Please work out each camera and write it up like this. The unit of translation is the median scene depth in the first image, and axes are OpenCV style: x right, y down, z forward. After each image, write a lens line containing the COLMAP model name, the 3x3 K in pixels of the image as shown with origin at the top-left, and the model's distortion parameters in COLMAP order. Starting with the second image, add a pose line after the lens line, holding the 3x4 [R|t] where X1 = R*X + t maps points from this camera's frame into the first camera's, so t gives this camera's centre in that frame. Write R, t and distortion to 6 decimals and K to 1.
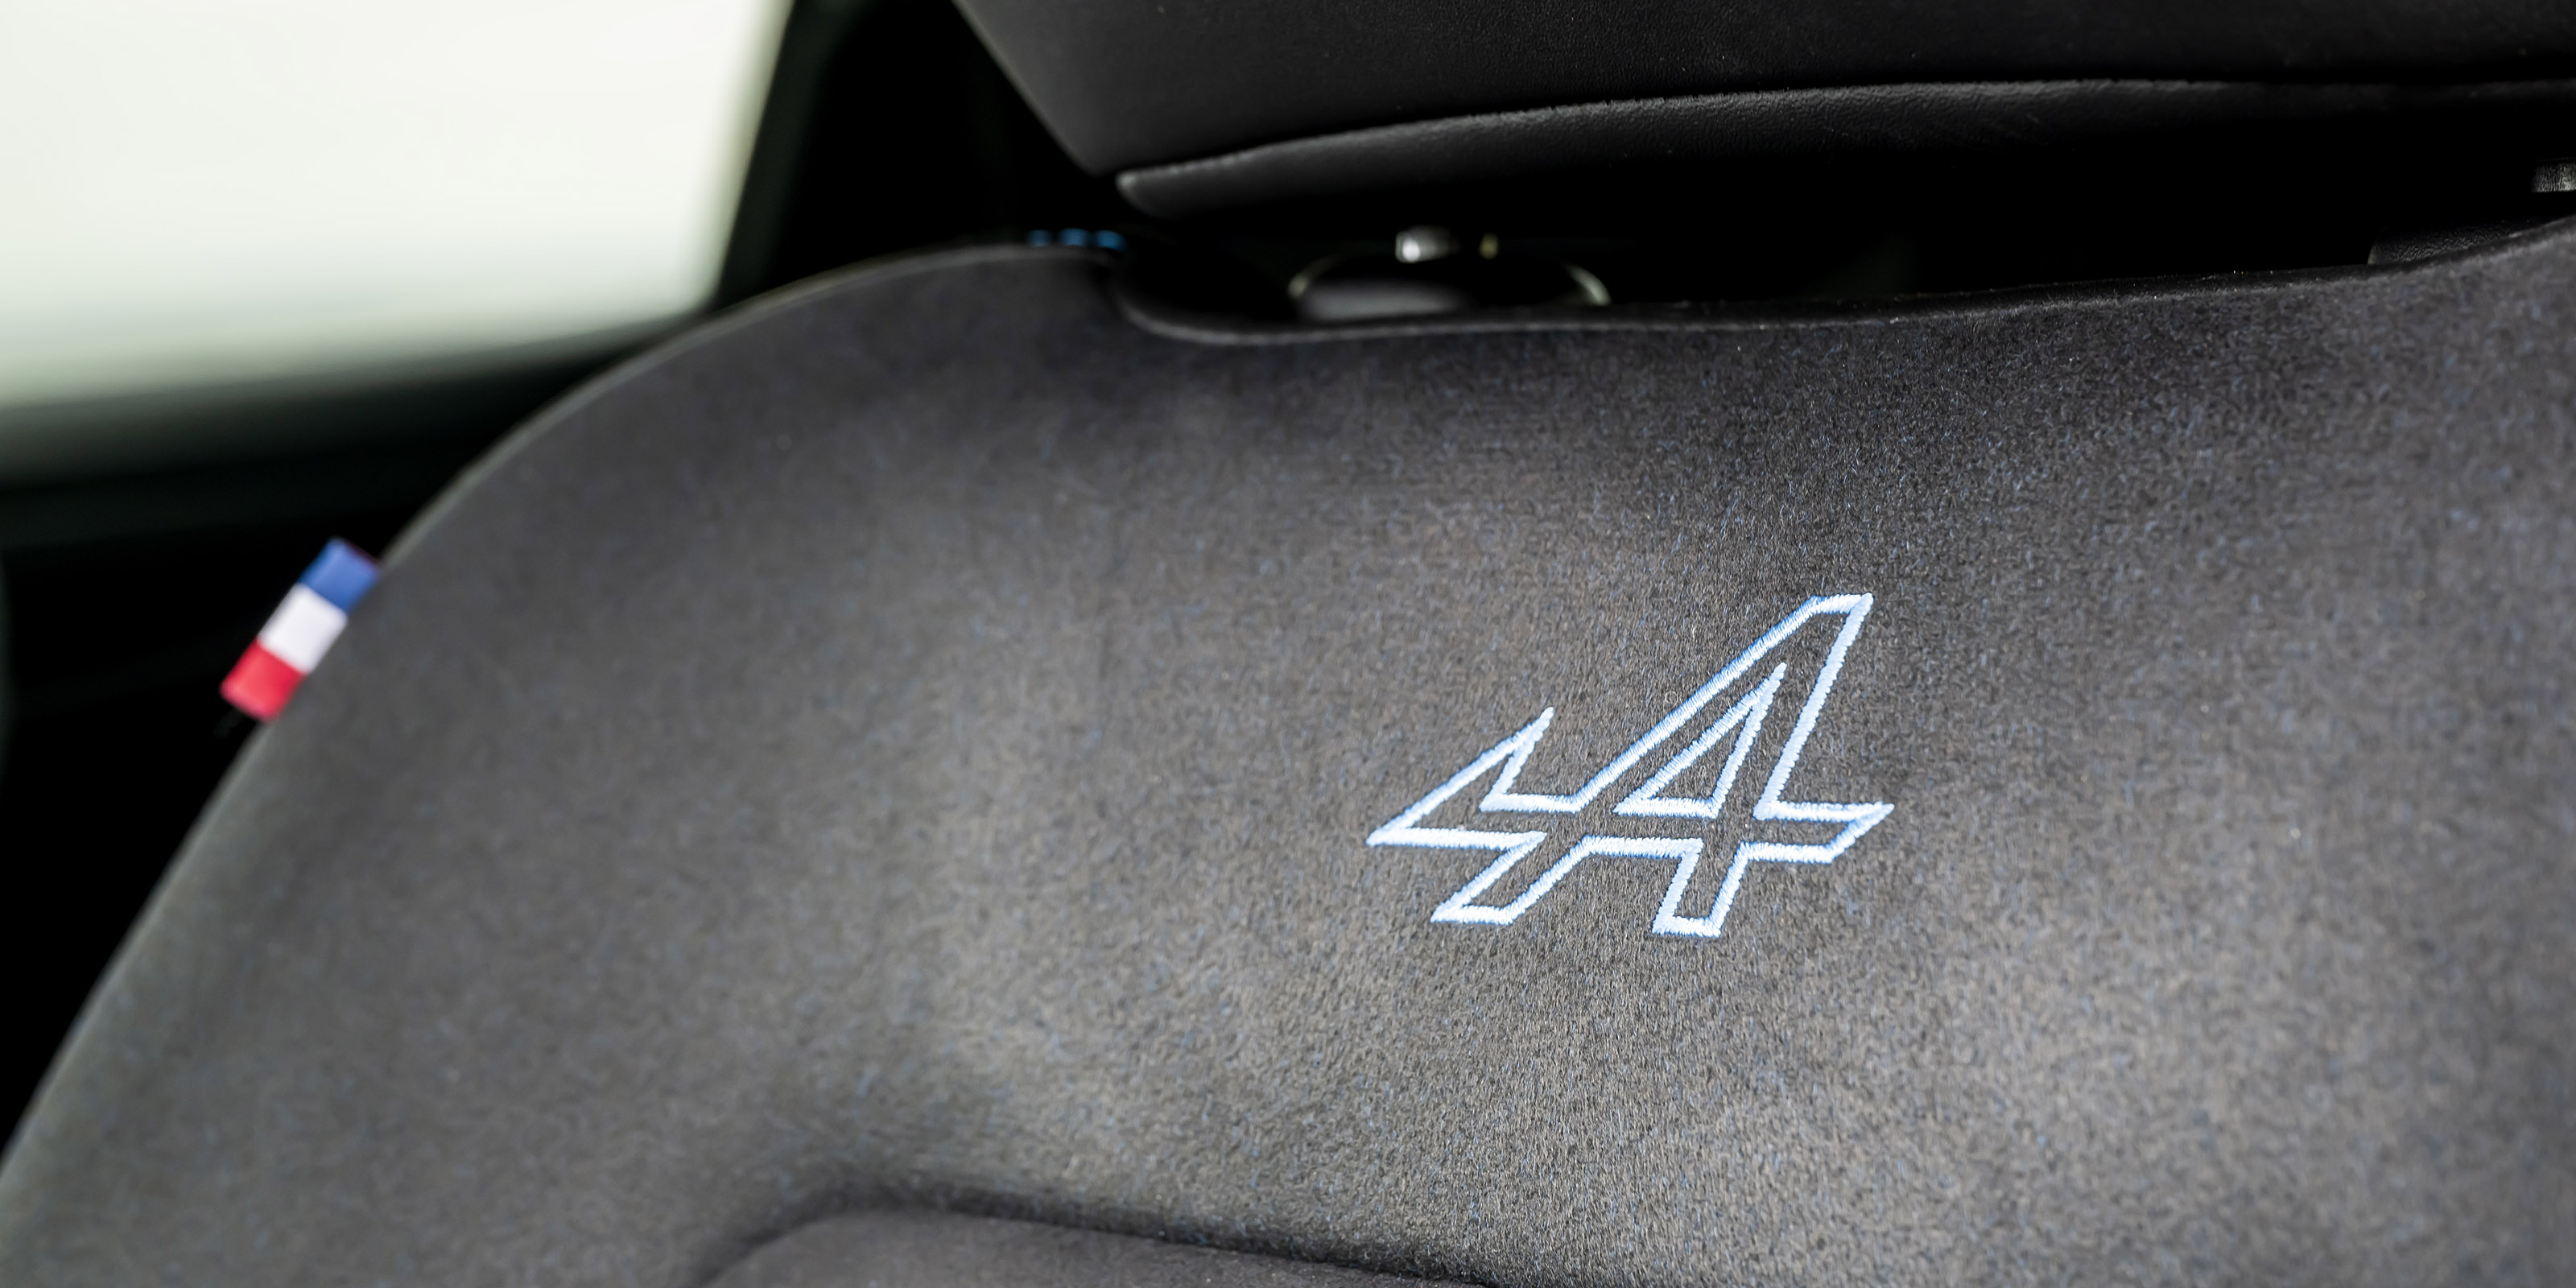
lens RADIAL K [[3908.5, 0, 1288.0], [0, 3908.5, 644.0], [0, 0, 1]] dist [0.016325, 0.024129]
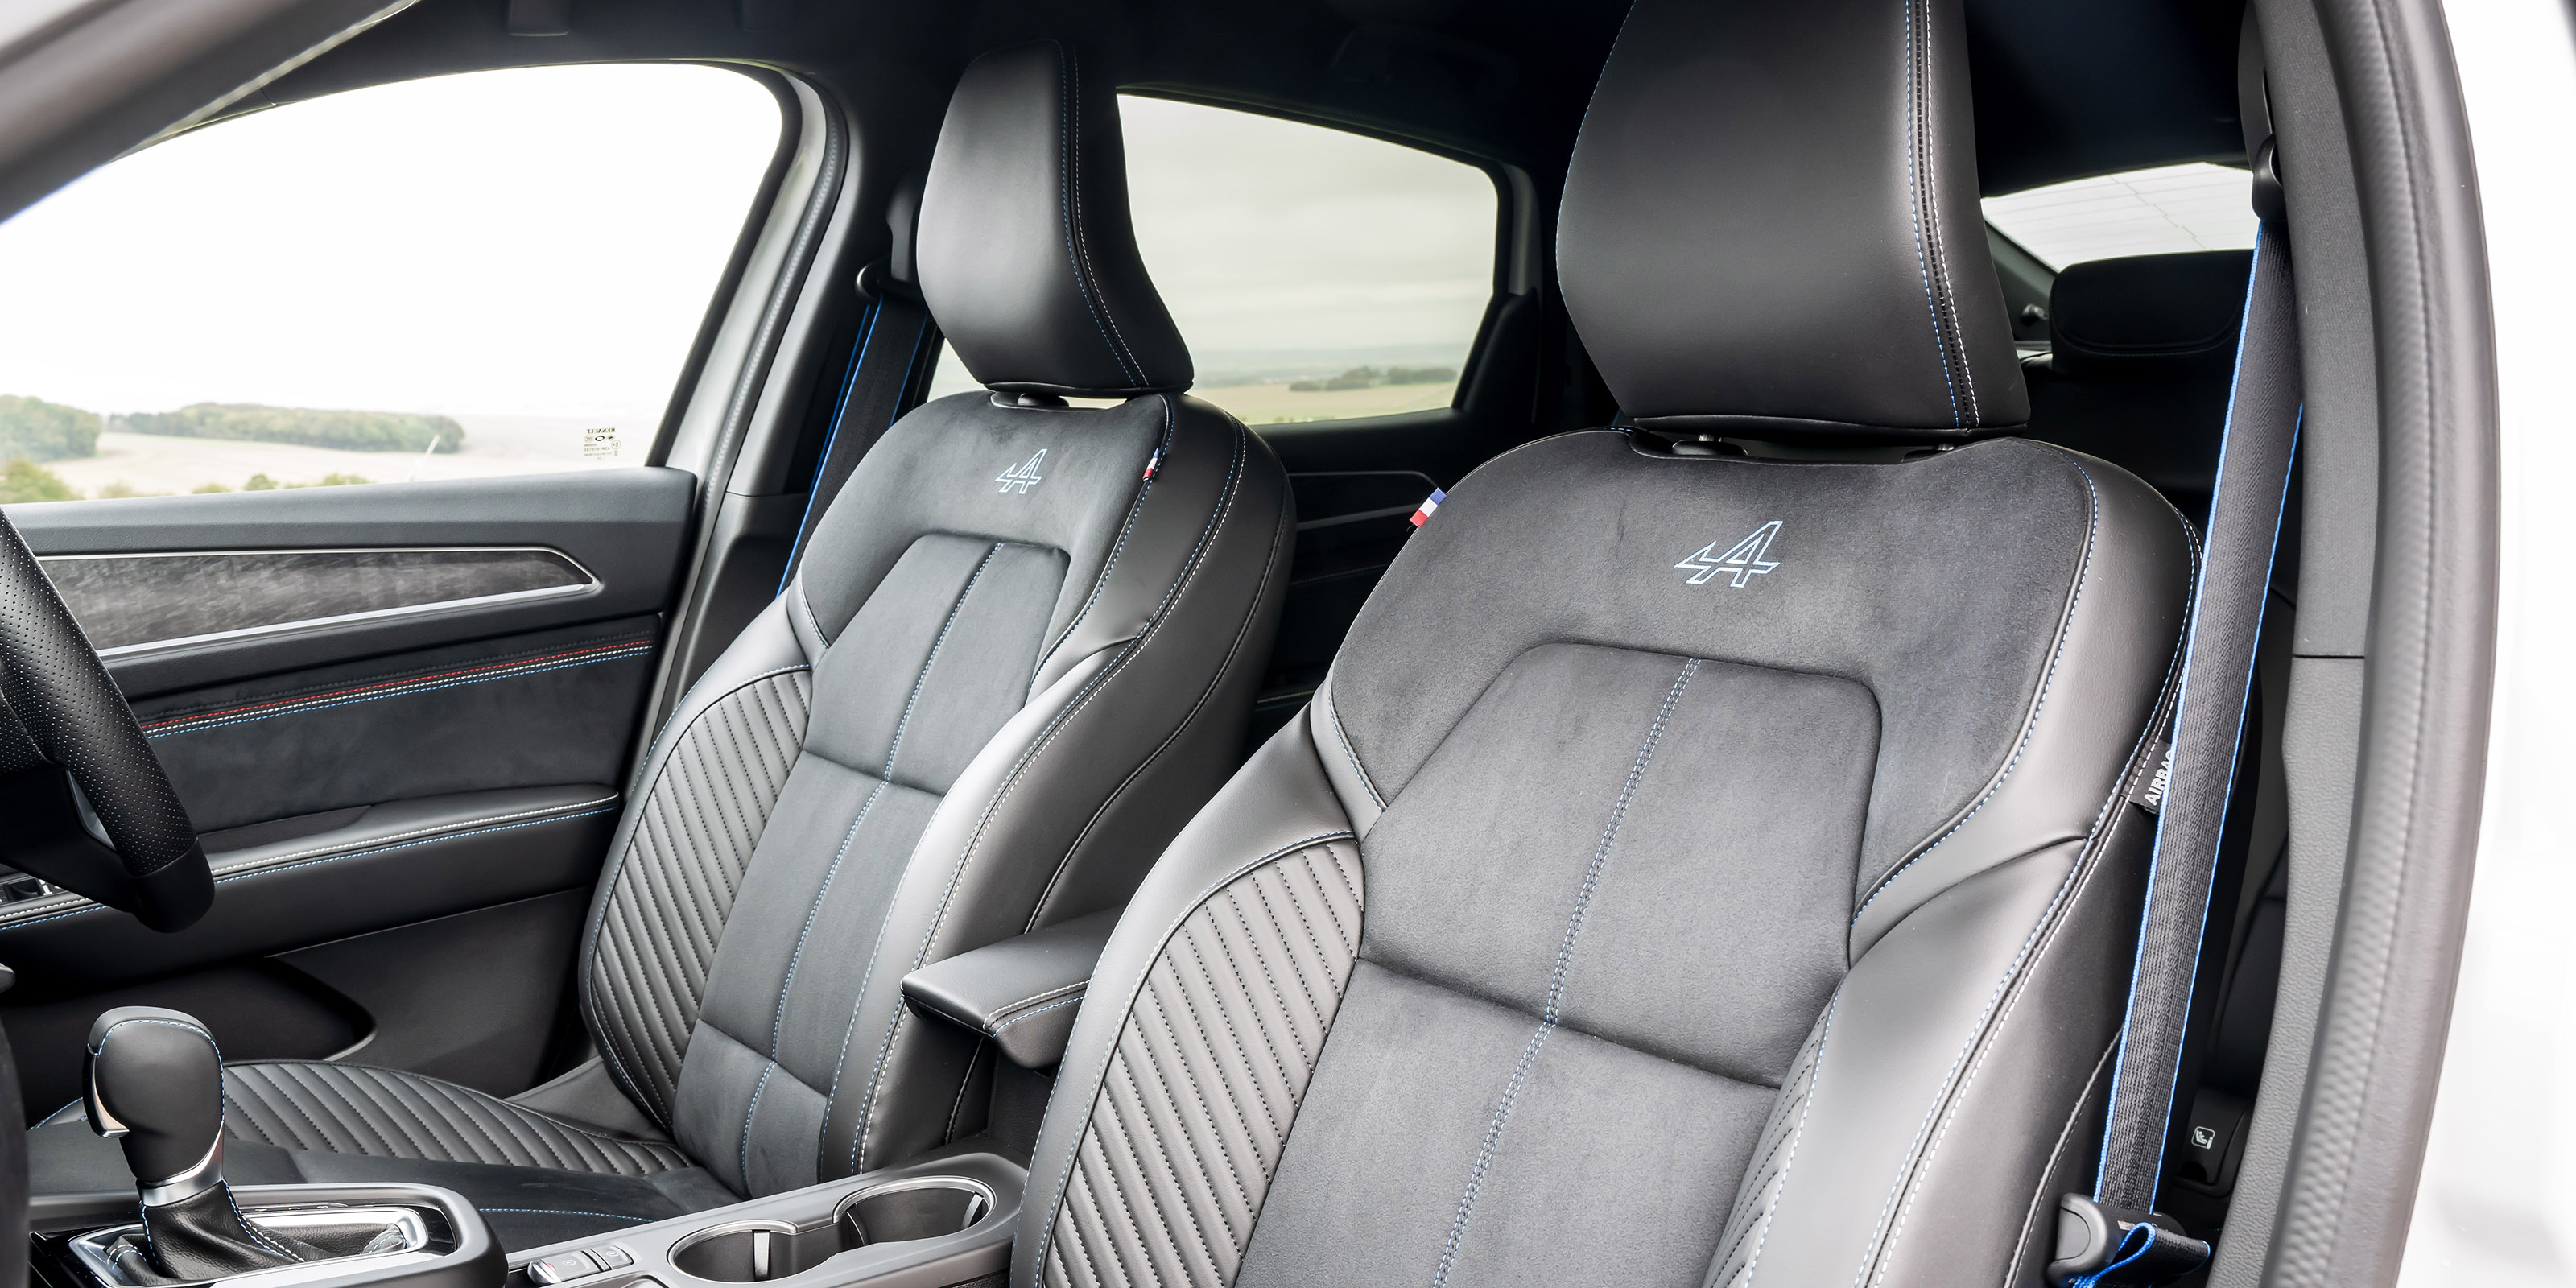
lens RADIAL K [[2048.6, 0, 1288.0], [0, 2048.6, 644.0], [0, 0, 1]] dist [-0.003172, -0.000537]
pose [[0.977209, 0.100638, -0.186910, 0.037138], [-0.096101, 0.994818, 0.033200, 0.108573], [0.189282, -0.014482, 0.981816, -1.551830]]
